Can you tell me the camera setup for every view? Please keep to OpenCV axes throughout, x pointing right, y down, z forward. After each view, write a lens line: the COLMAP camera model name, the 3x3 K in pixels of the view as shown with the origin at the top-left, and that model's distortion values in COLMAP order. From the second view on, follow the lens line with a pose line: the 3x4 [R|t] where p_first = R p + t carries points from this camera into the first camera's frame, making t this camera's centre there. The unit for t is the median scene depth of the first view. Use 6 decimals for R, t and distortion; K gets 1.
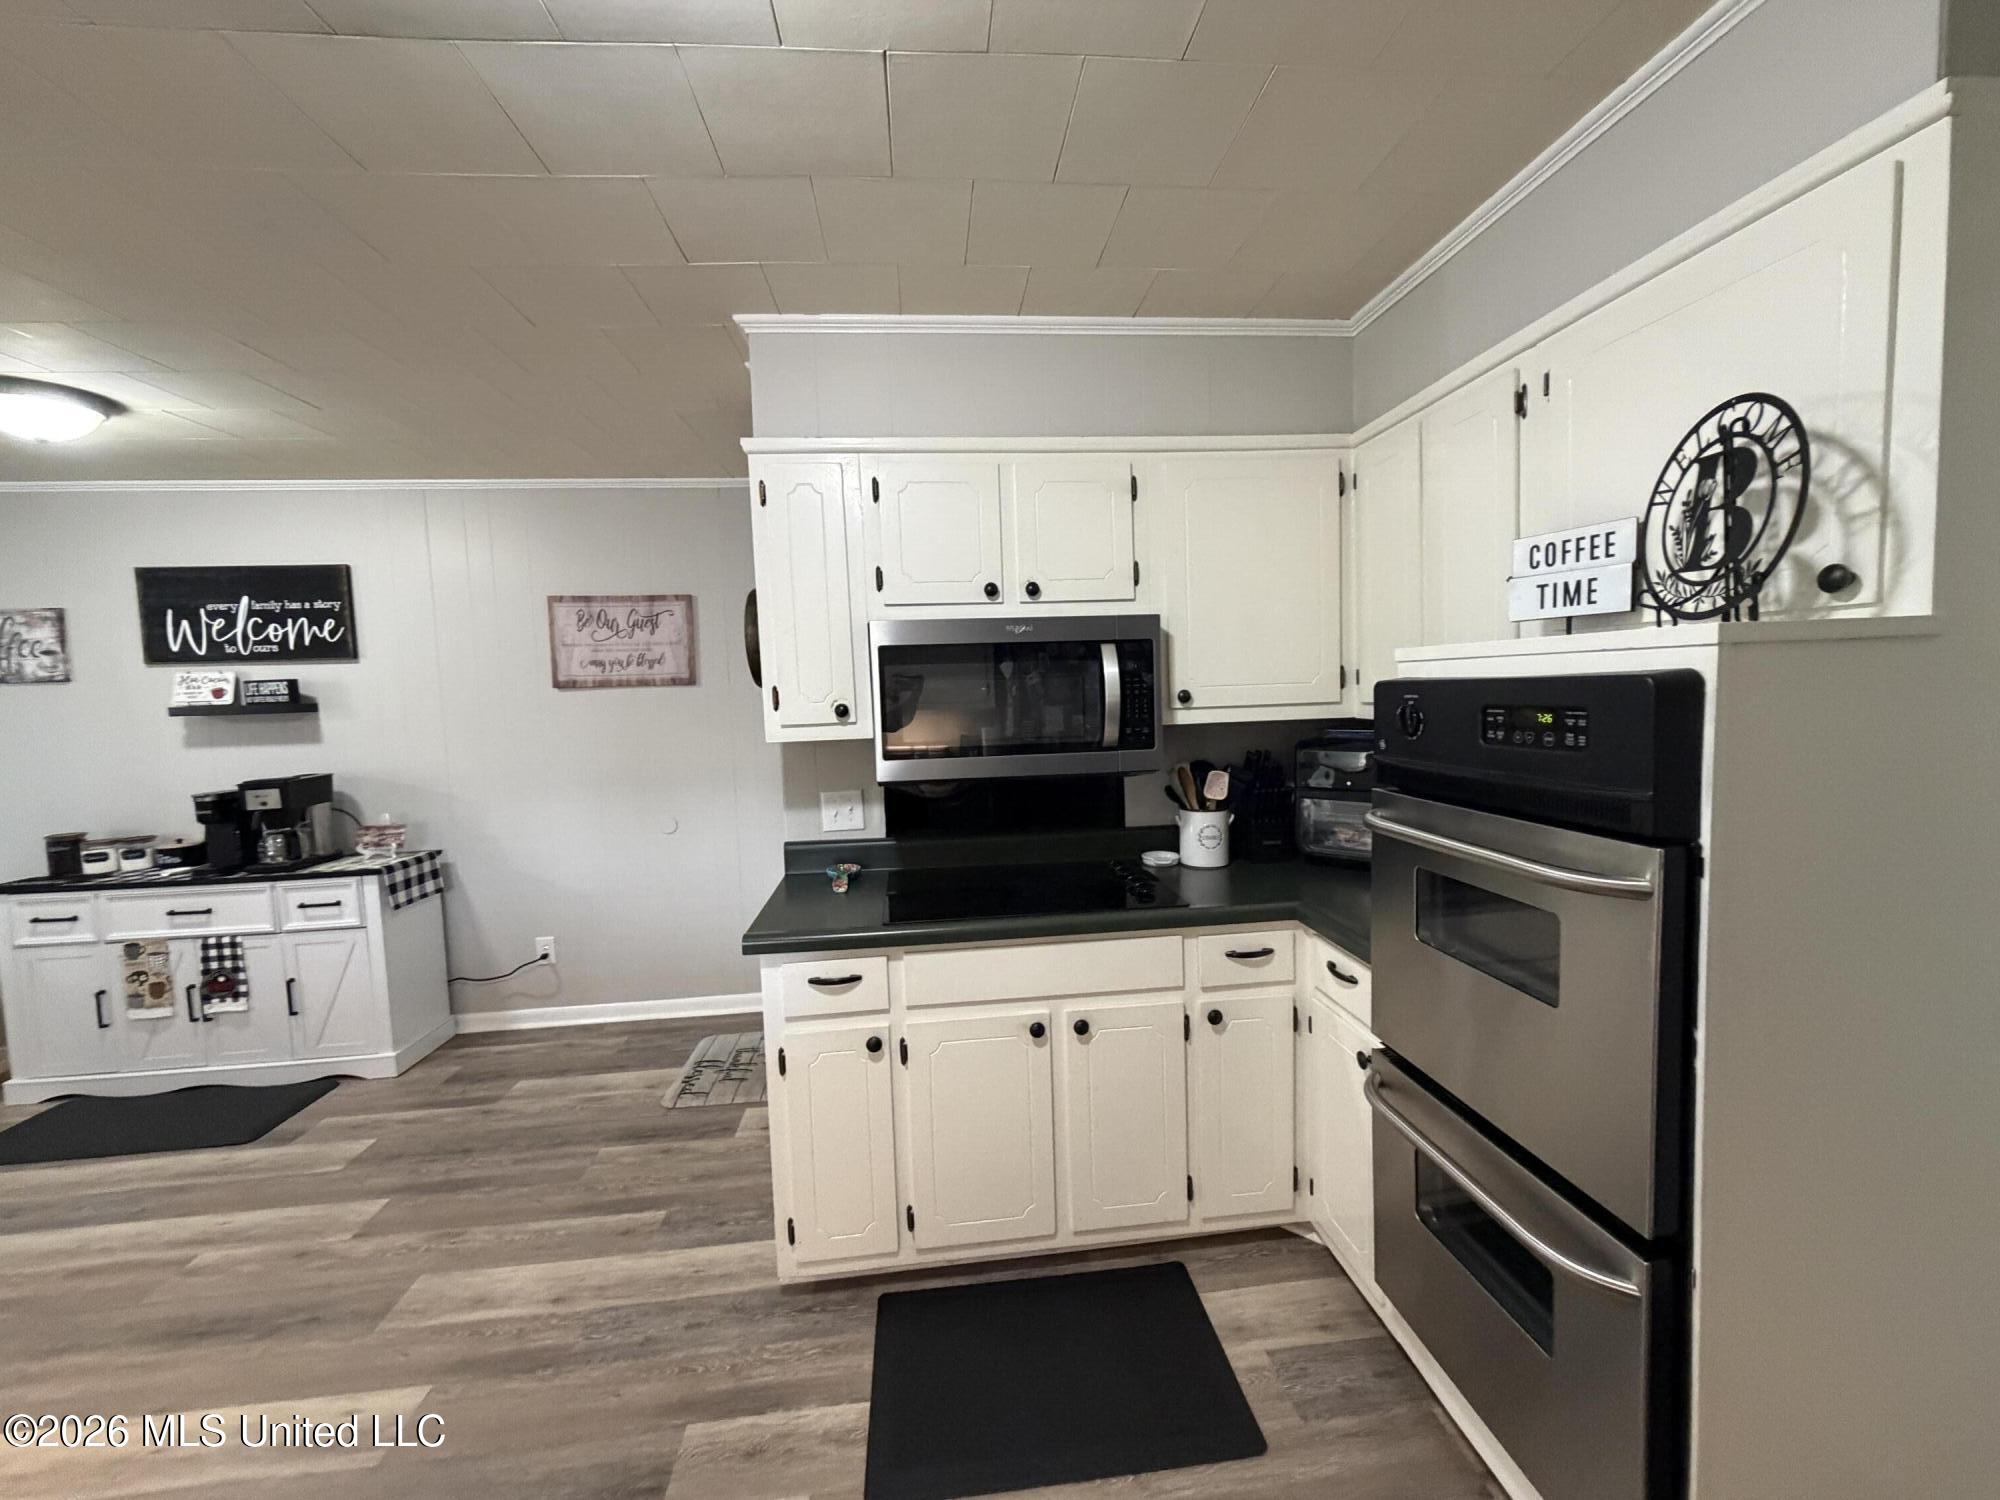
lens RADIAL K [[795.7, 0, 1006.1], [0, 795.7, 746.5], [0, 0, 1]] dist [-0.001168, 0.000480]
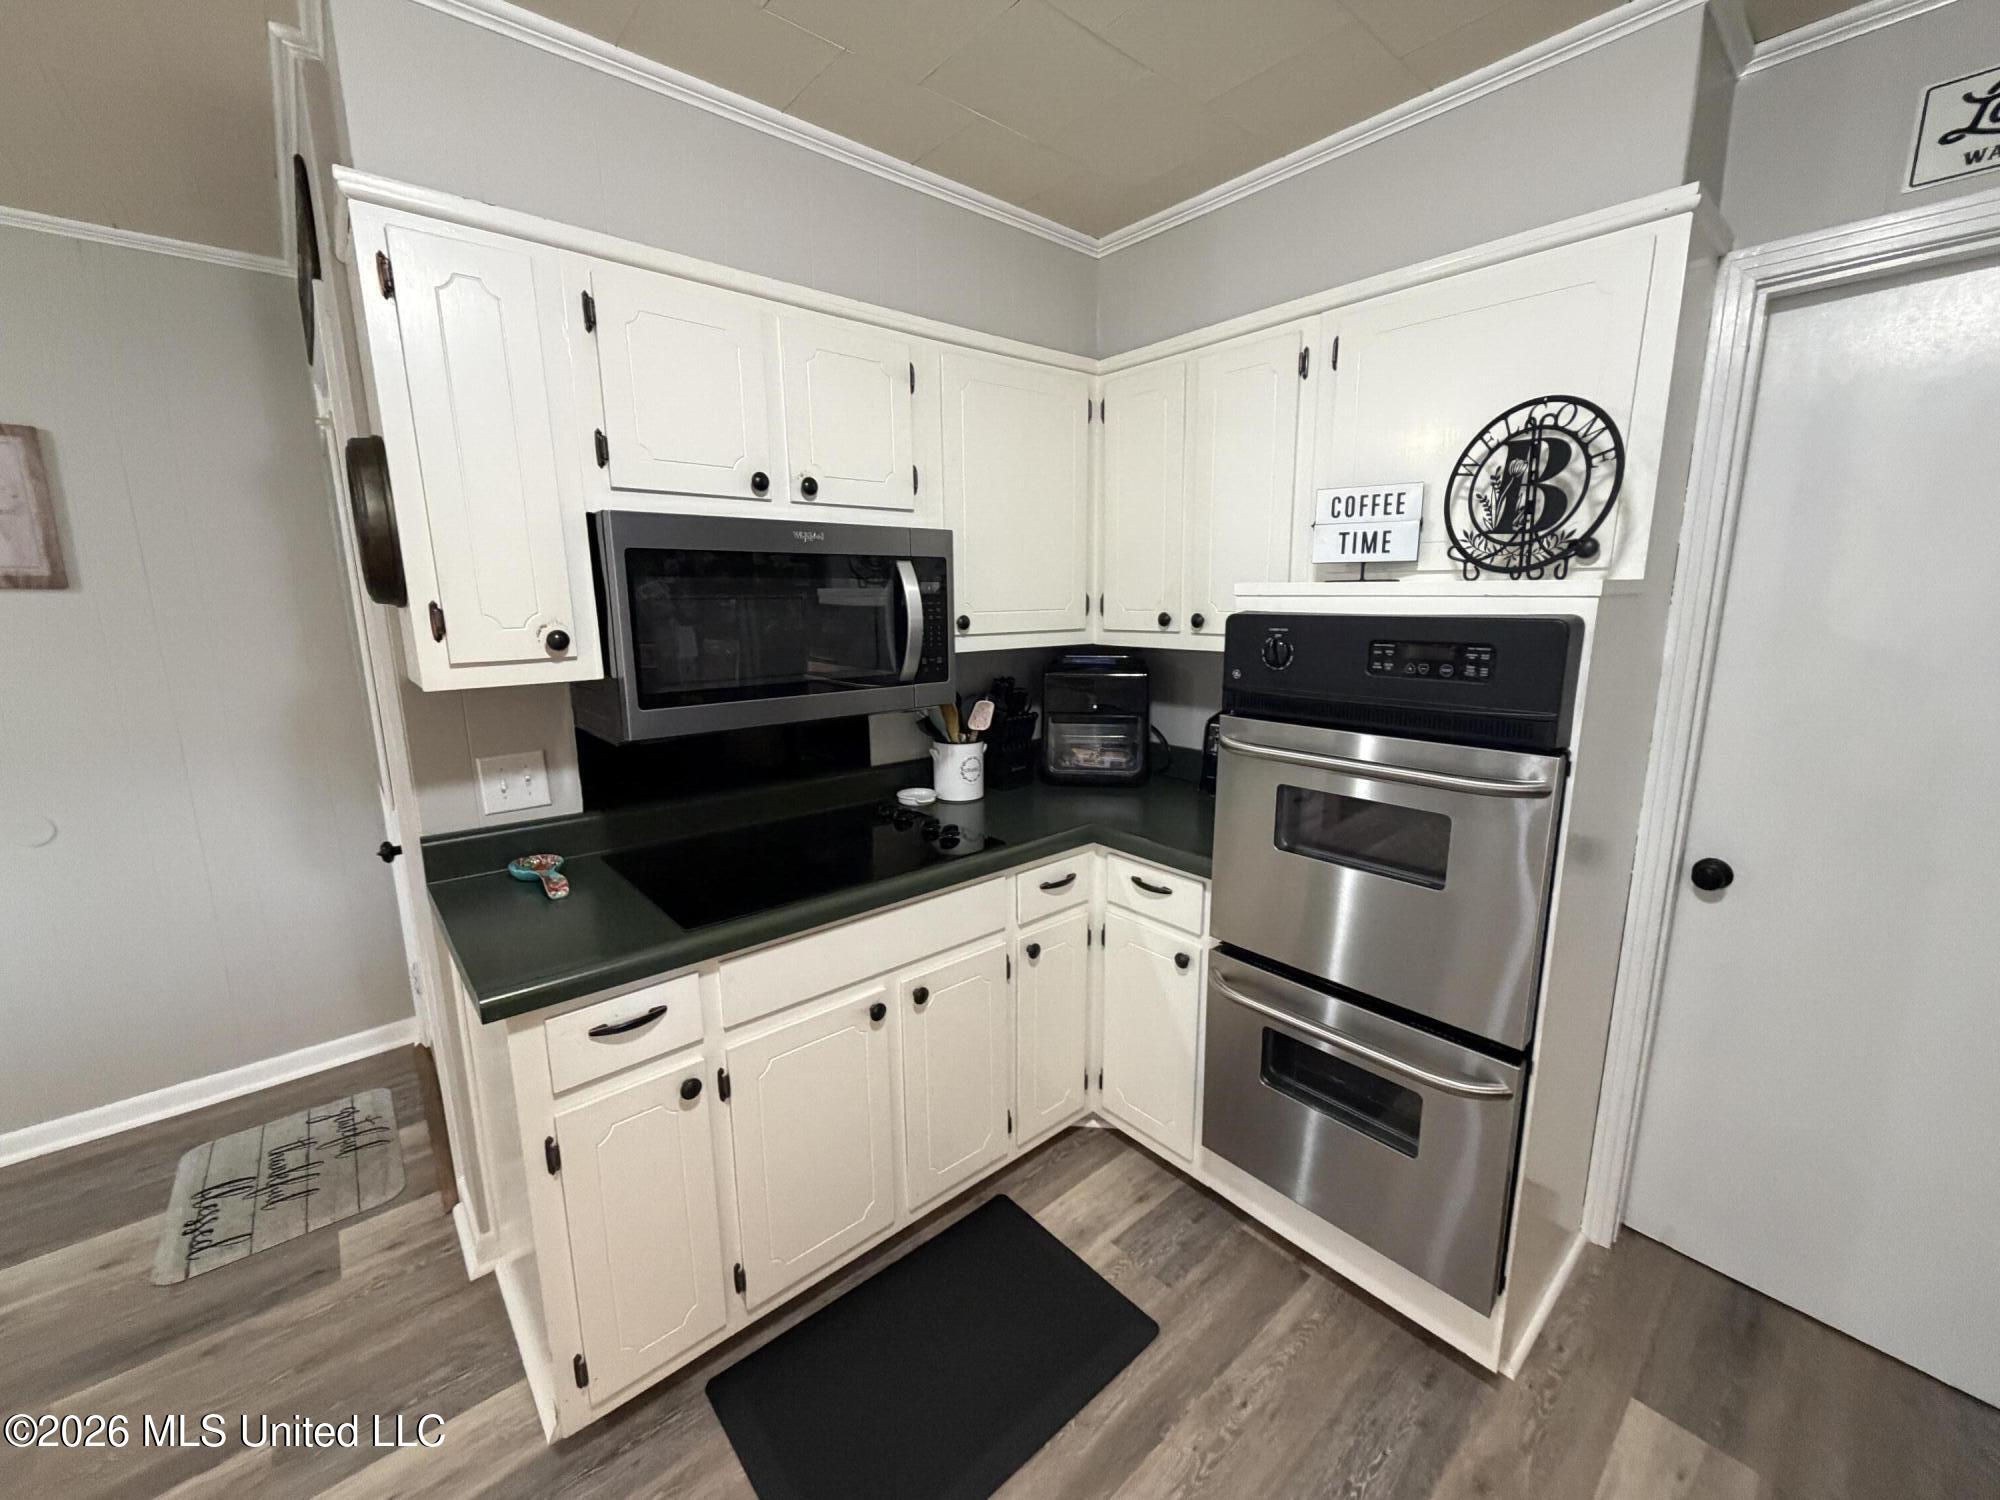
lens RADIAL K [[795.7, 0, 1006.1], [0, 795.7, 746.5], [0, 0, 1]] dist [-0.001168, 0.000480]
pose [[0.820142, -0.081013, 0.566395, -0.311019], [0.020995, 0.993520, 0.111705, -0.025008], [-0.571775, -0.079723, 0.816528, 0.232379]]
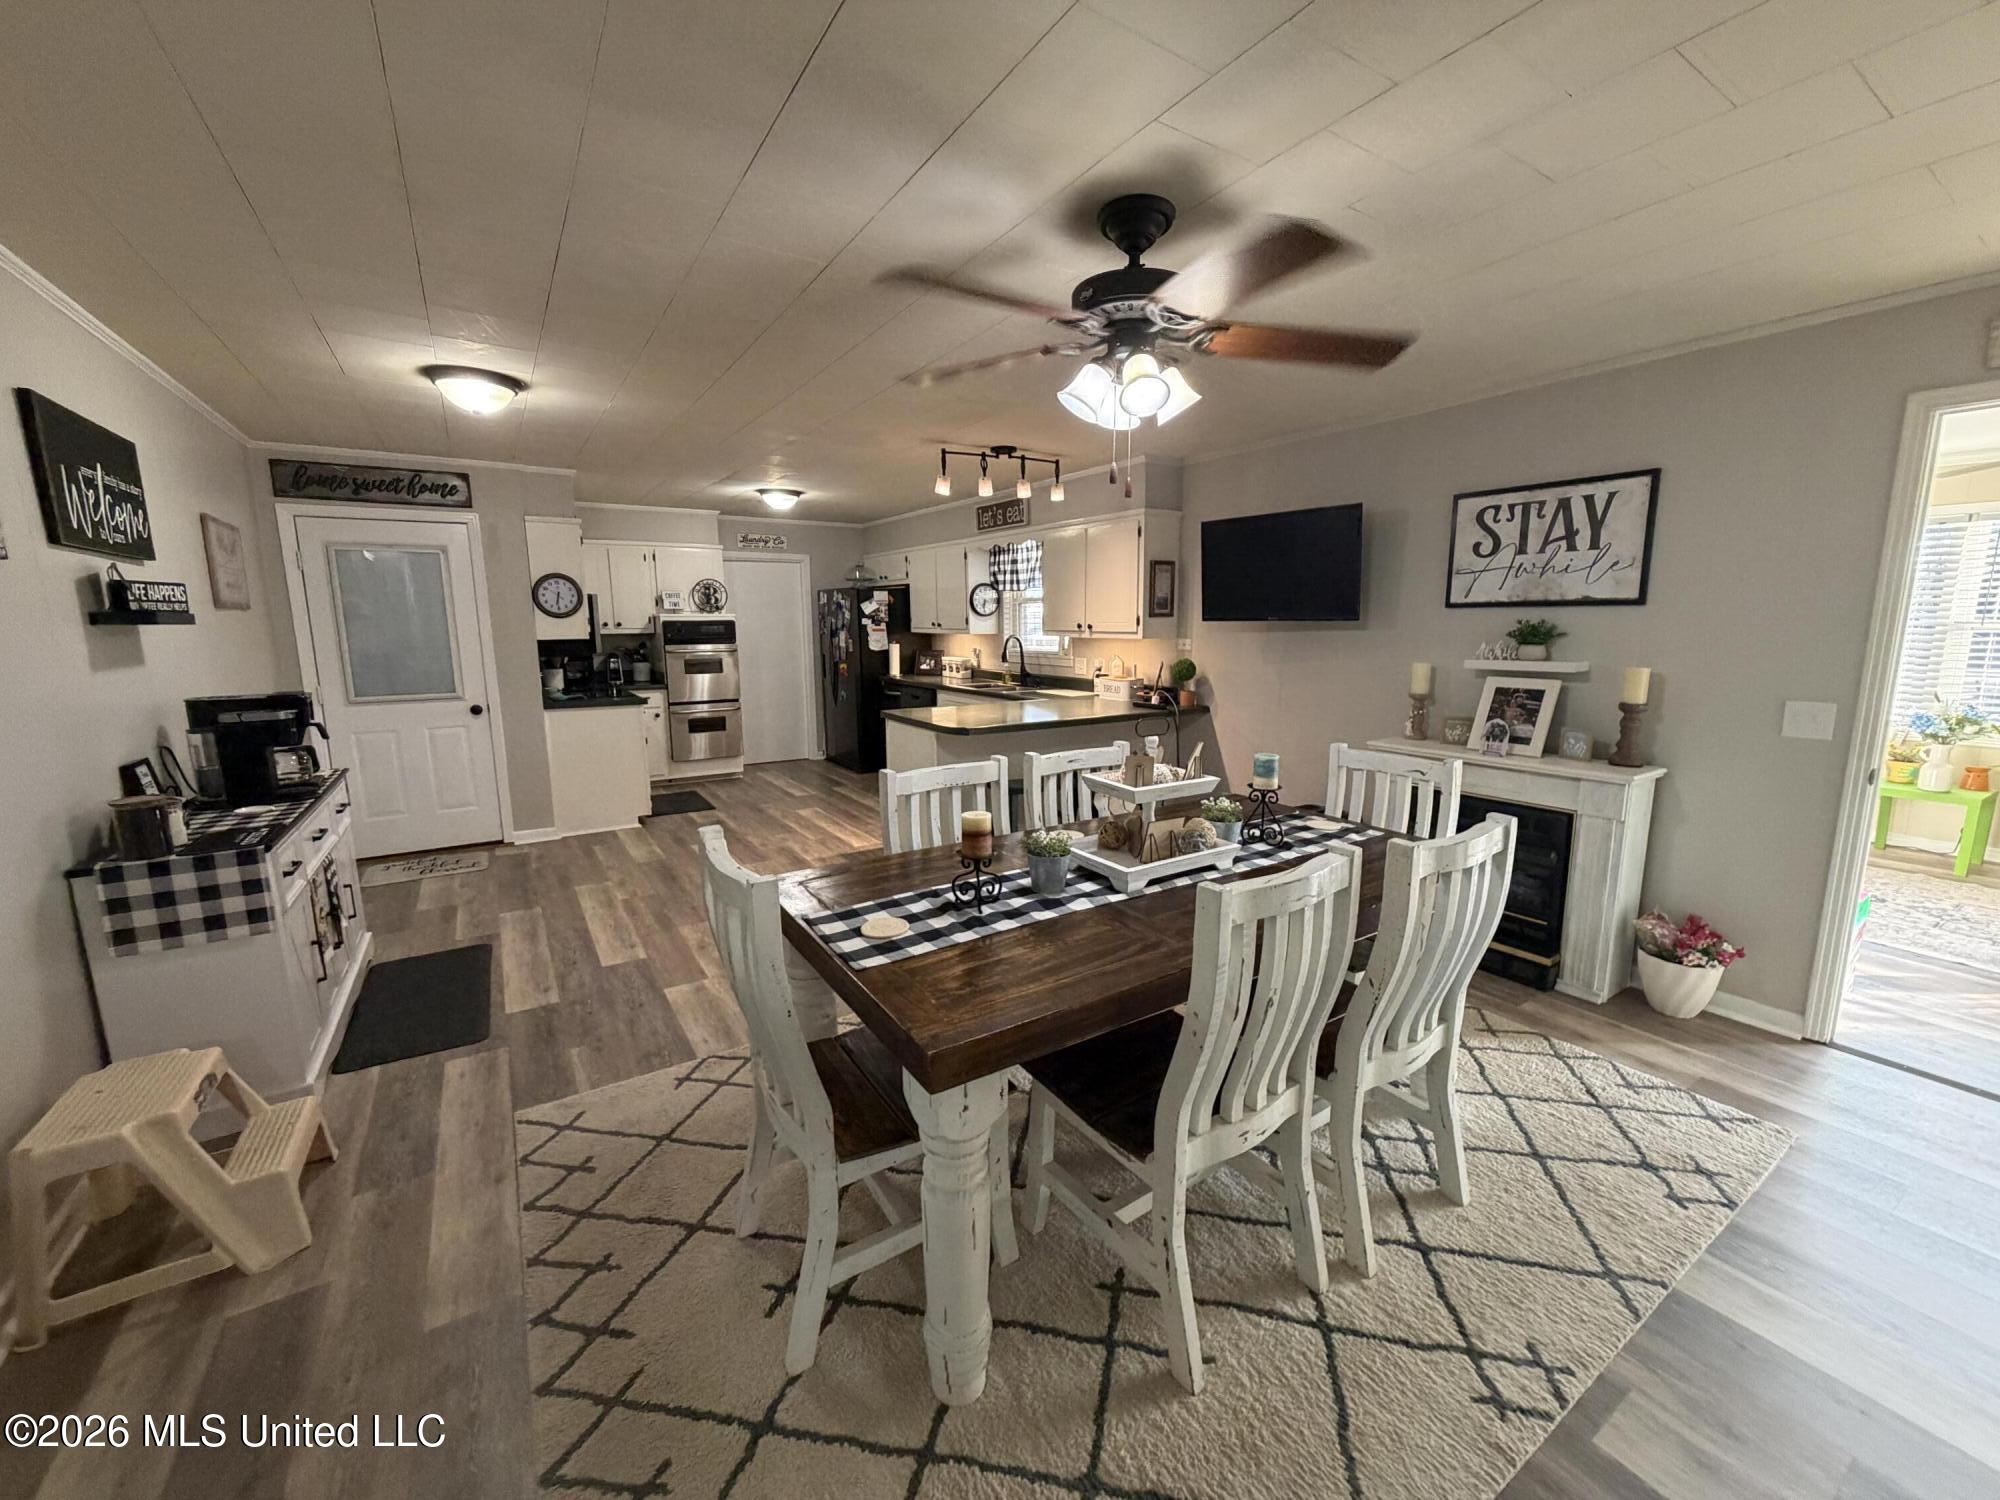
lens RADIAL K [[795.7, 0, 1006.1], [0, 795.7, 746.5], [0, 0, 1]] dist [-0.001168, 0.000480]
pose [[-0.451989, -0.109022, 0.885336, -3.508419], [0.083375, 0.982995, 0.163612, 0.032074], [-0.888119, 0.147766, -0.435213, 1.068977]]
